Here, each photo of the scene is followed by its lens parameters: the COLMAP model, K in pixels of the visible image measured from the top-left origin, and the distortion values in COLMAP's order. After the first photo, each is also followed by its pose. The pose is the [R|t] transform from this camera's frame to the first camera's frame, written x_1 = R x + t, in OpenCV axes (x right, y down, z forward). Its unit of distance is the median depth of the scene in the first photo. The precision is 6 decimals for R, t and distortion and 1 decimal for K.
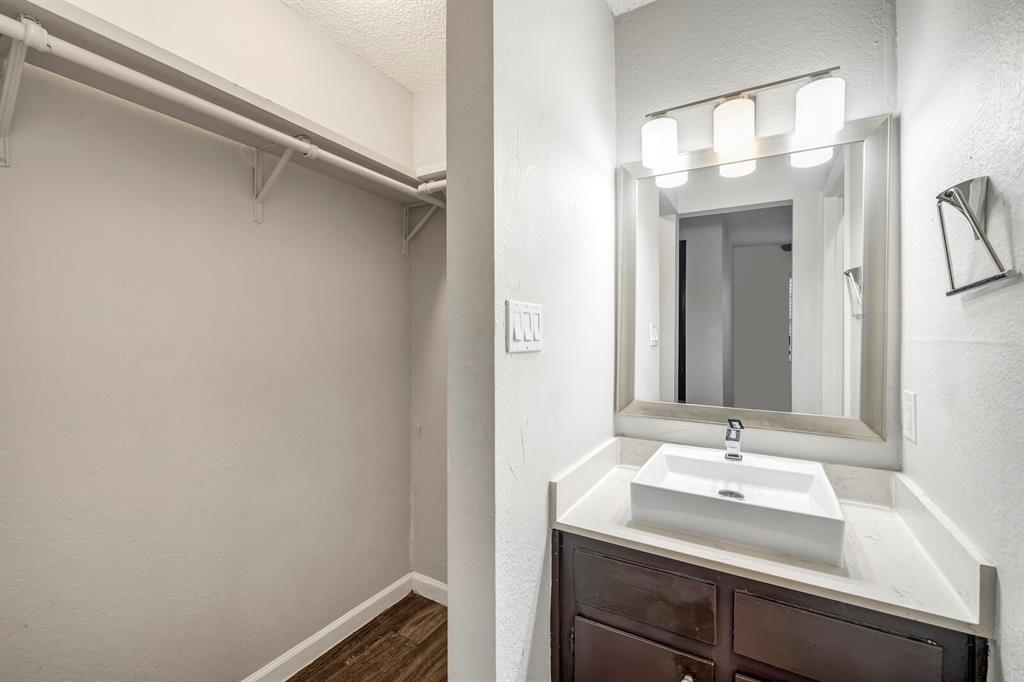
lens RADIAL K [[433.2, 0, 512.0], [0, 433.2, 341.0], [0, 0, 1]] dist [-0.000830, -0.000425]
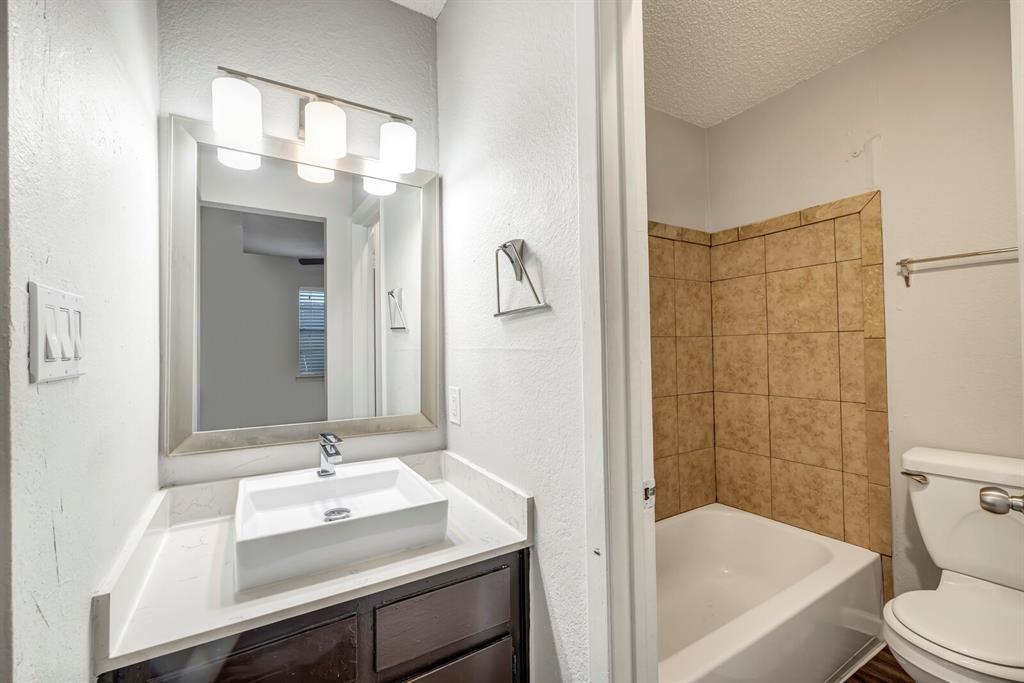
lens RADIAL K [[433.2, 0, 512.0], [0, 433.2, 341.5], [0, 0, 1]] dist [-0.000830, -0.000425]
pose [[0.468502, 0.000302, 0.883462, -0.164905], [0.018779, 0.999771, -0.010301, -0.006184], [-0.883263, 0.021416, 0.468389, 0.212892]]
